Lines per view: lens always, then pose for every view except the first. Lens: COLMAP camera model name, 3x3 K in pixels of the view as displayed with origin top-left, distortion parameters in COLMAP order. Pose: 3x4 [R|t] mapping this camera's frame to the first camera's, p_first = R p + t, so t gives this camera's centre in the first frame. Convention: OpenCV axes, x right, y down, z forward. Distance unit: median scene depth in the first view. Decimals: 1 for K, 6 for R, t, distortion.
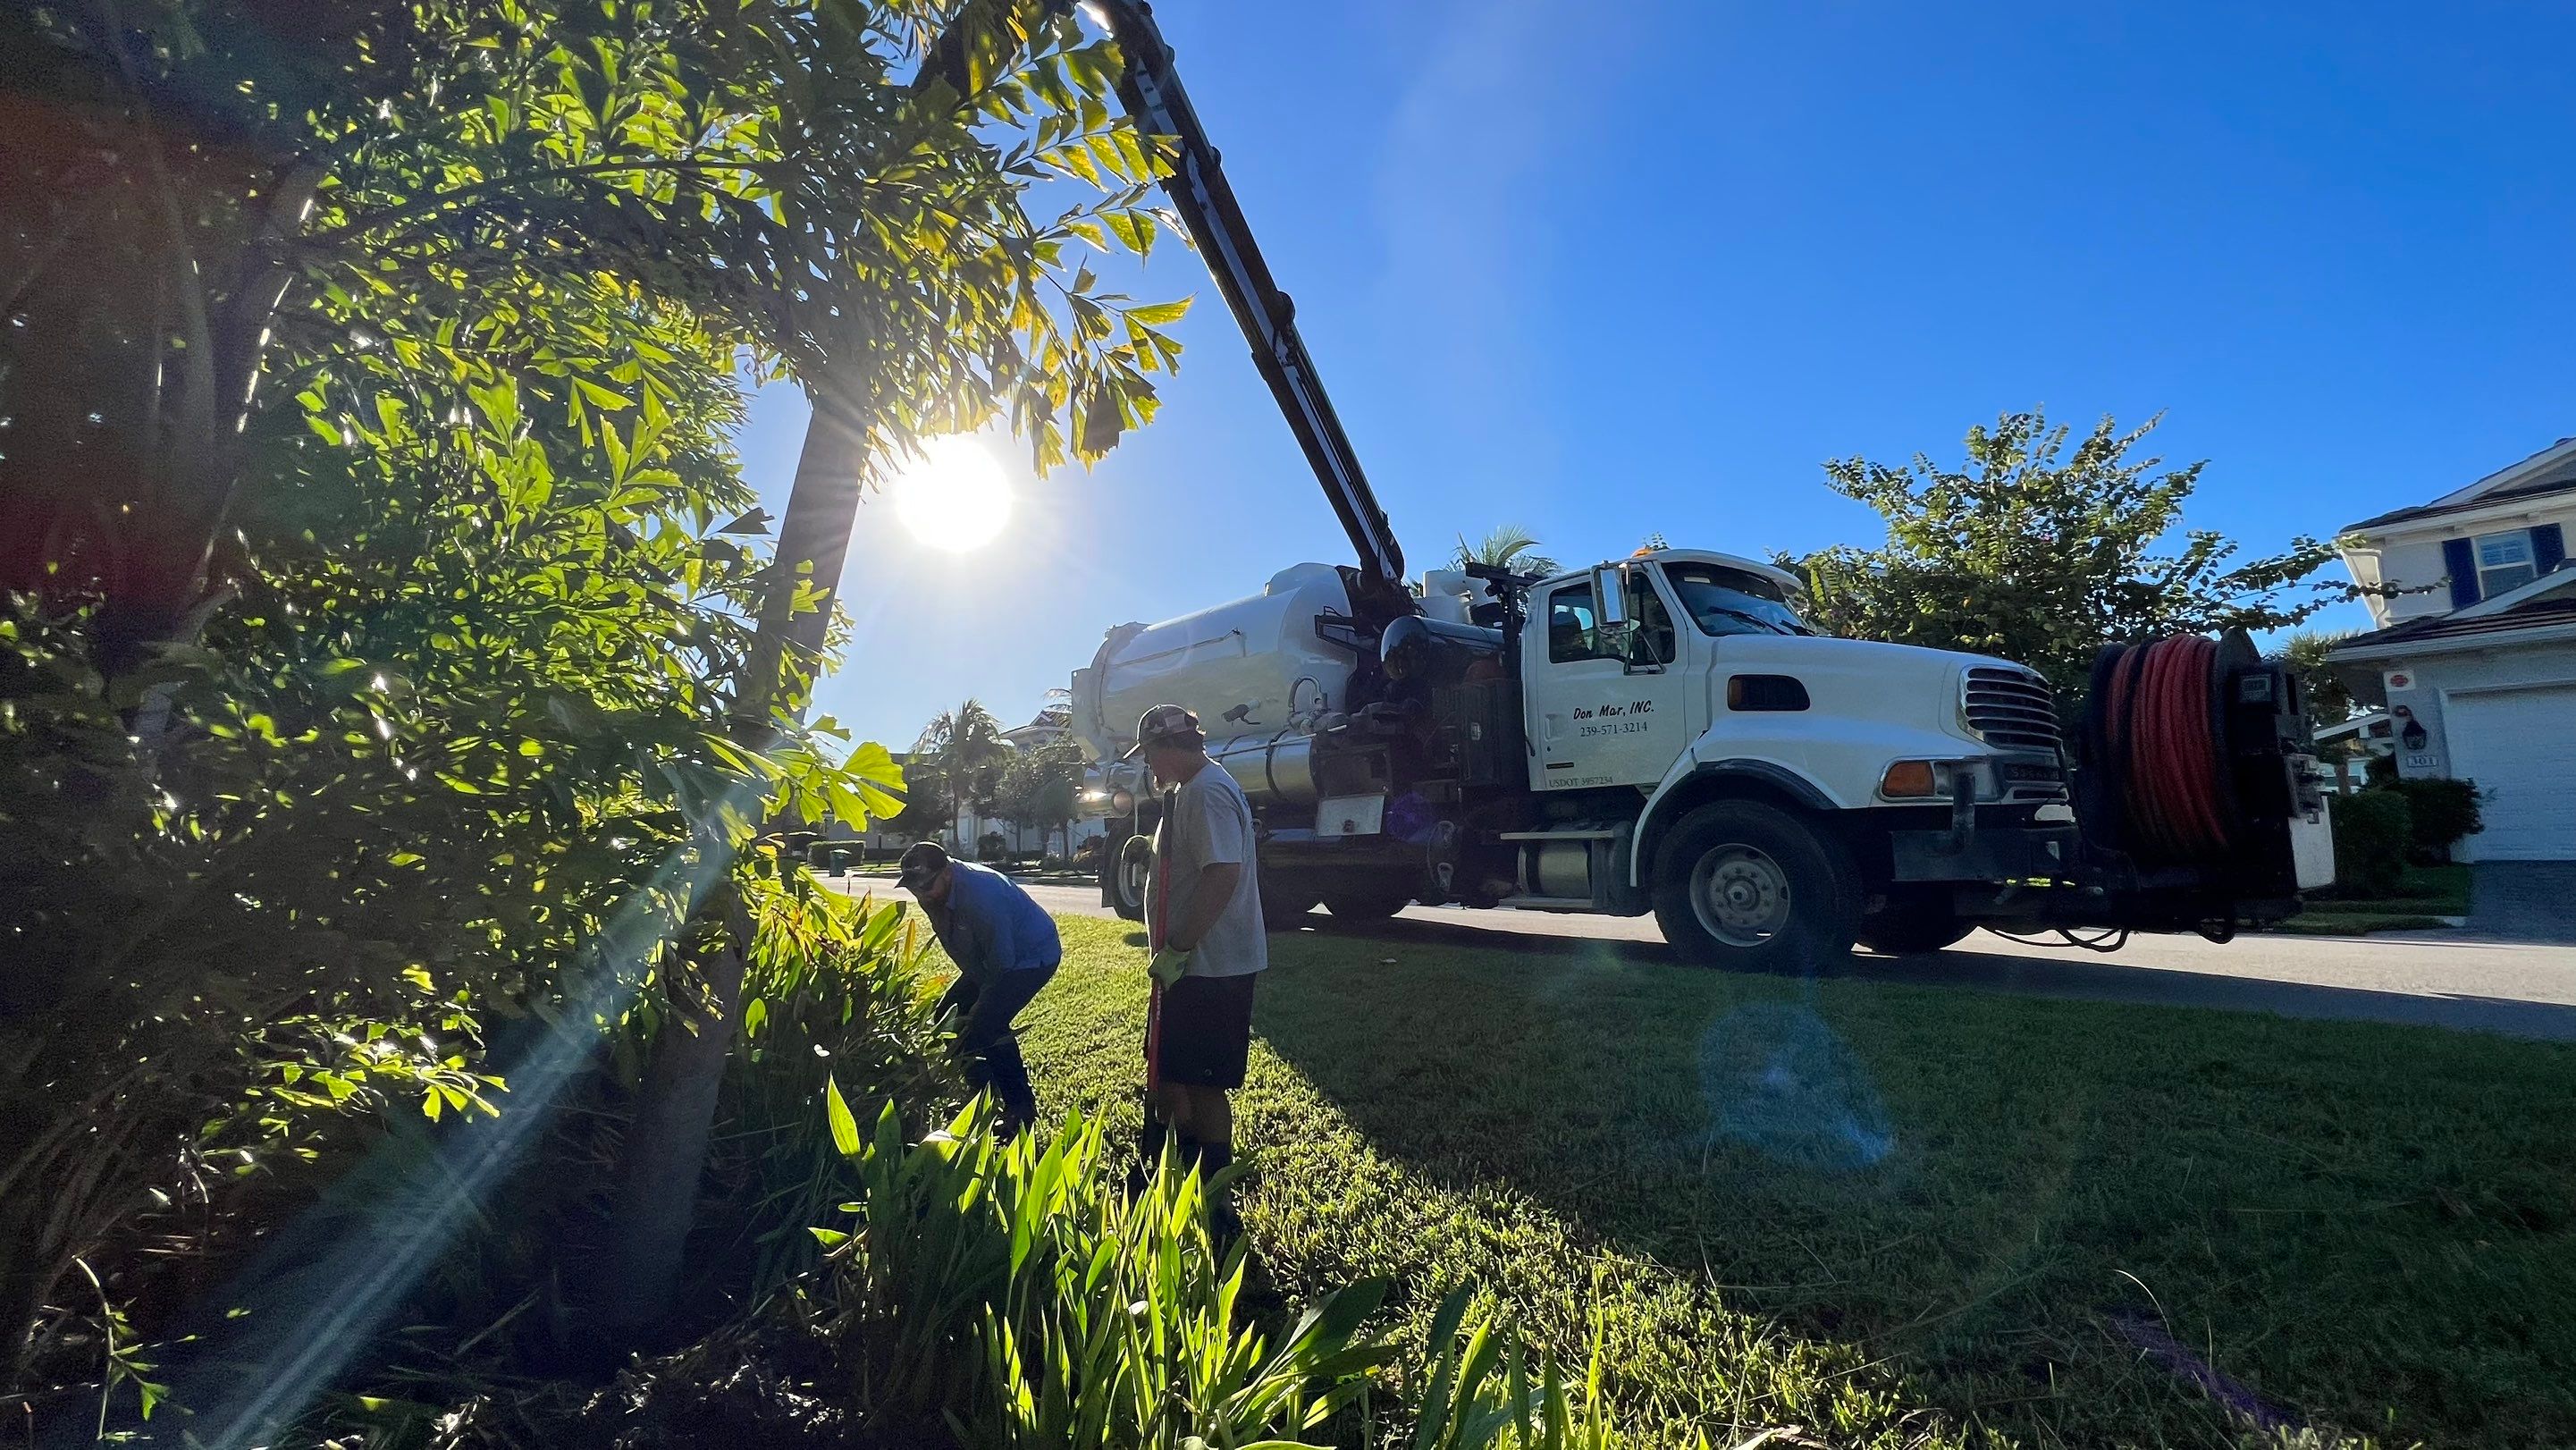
lens RADIAL K [[1027.5, 0, 1293.4], [0, 1027.5, 714.1], [0, 0, 1]] dist [-0.000641, 0.000073]
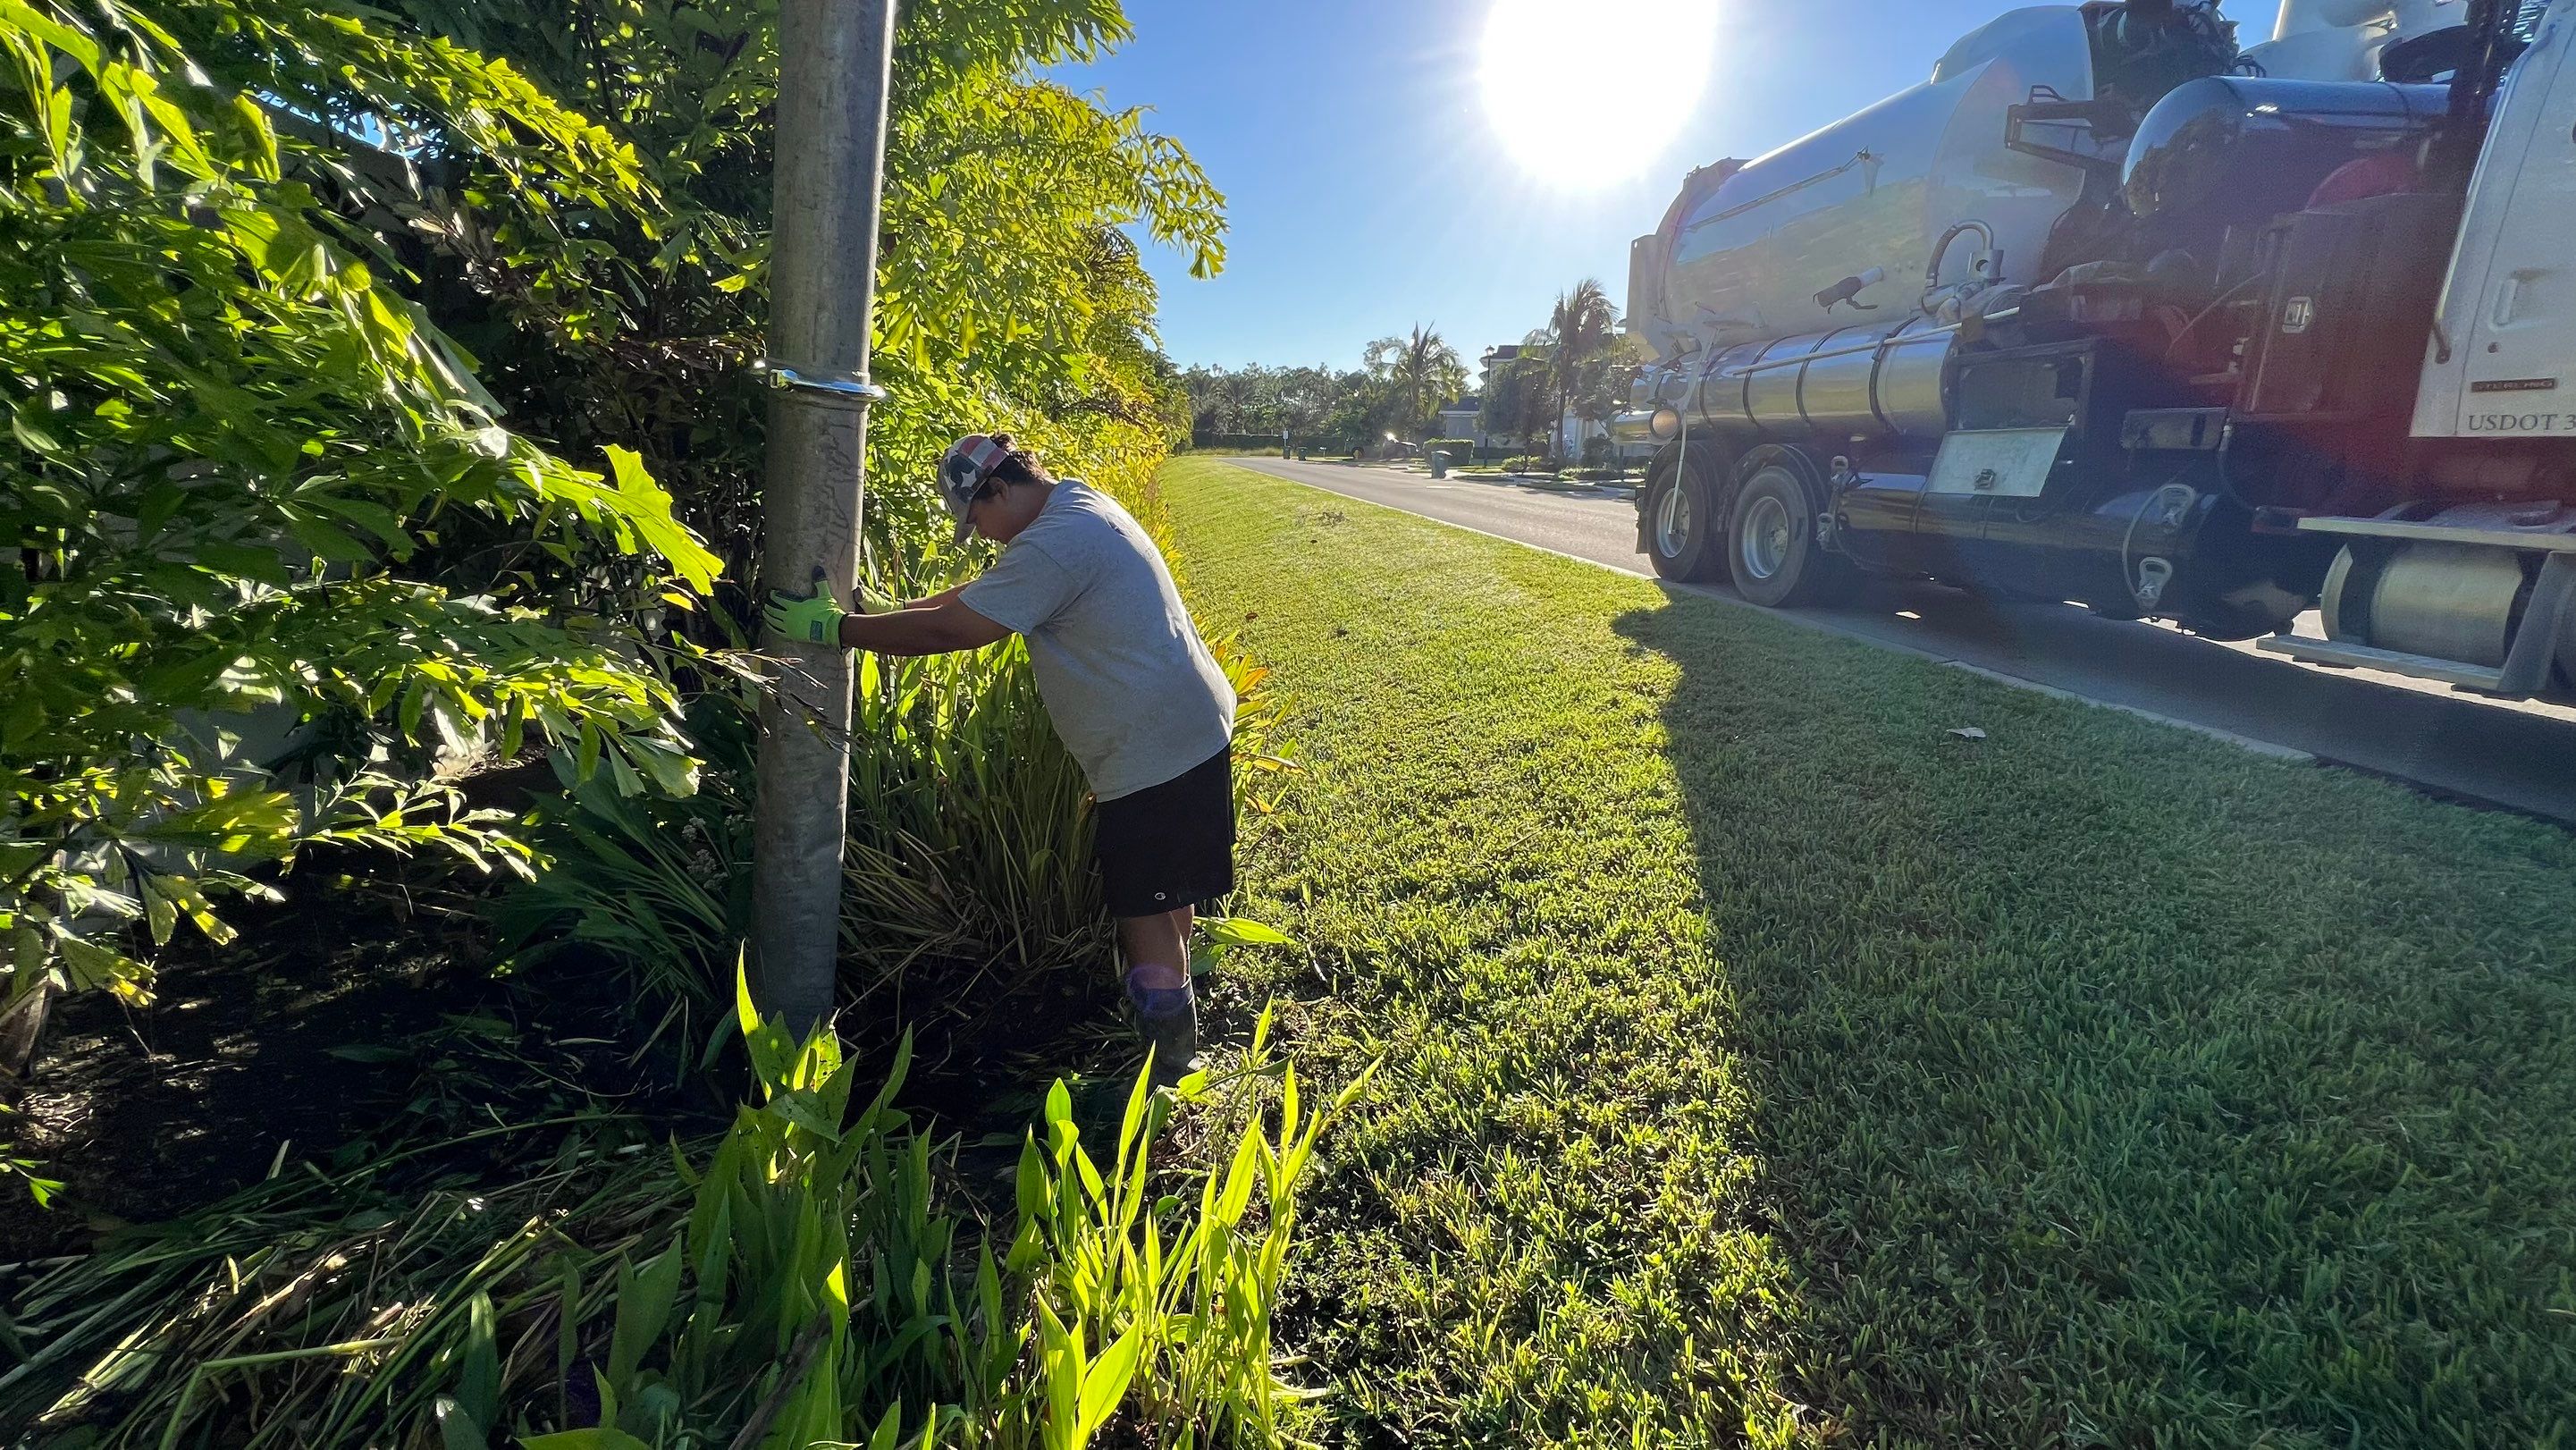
lens RADIAL K [[1044.1, 0, 1272.4], [0, 1044.1, 719.9], [0, 0, 1]] dist [0.000801, 0.000185]
pose [[0.828893, 0.170710, -0.532723, 0.093868], [0.041963, 0.930643, 0.363515, -0.008628], [0.557831, -0.323670, 0.764240, 0.359773]]
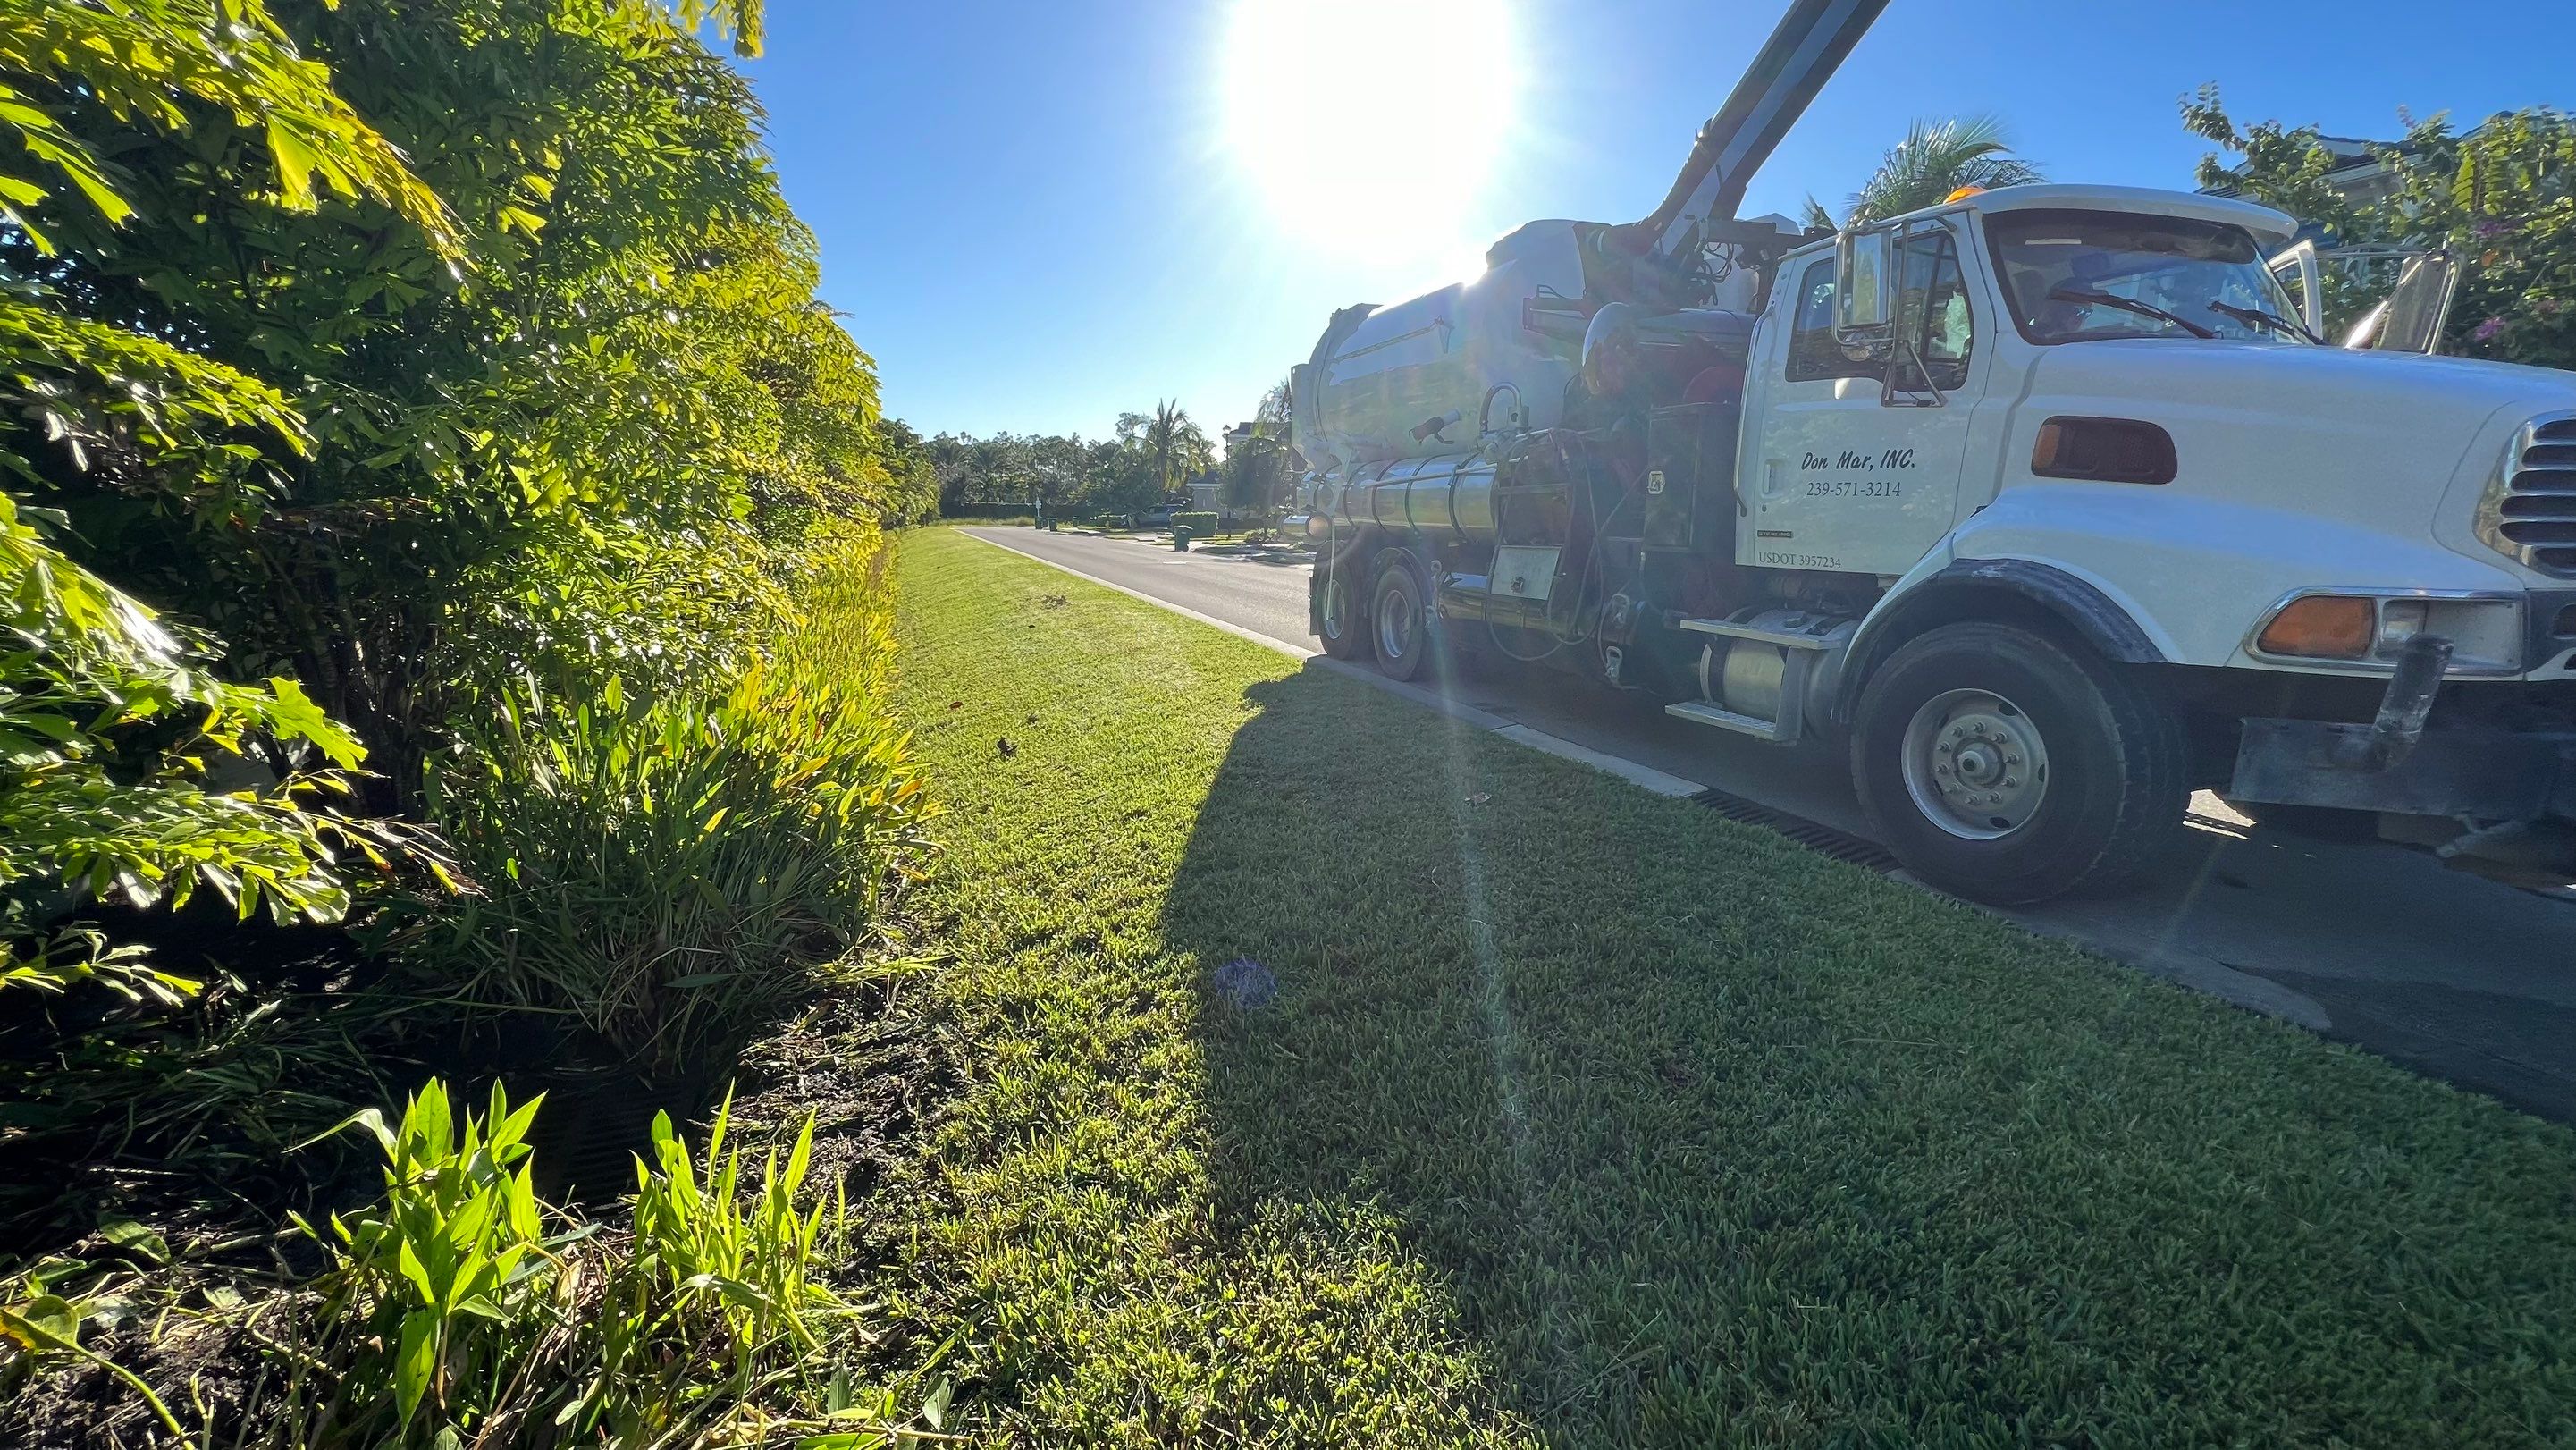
lens RADIAL K [[1044.8, 0, 1277.2], [0, 1044.8, 715.6], [0, 0, 1]] dist [-0.000361, 0.000358]
pose [[0.934347, 0.095740, -0.343263, 0.276513], [0.015916, 0.951063, 0.308587, -0.082686], [0.356009, -0.293791, 0.887099, 0.278941]]
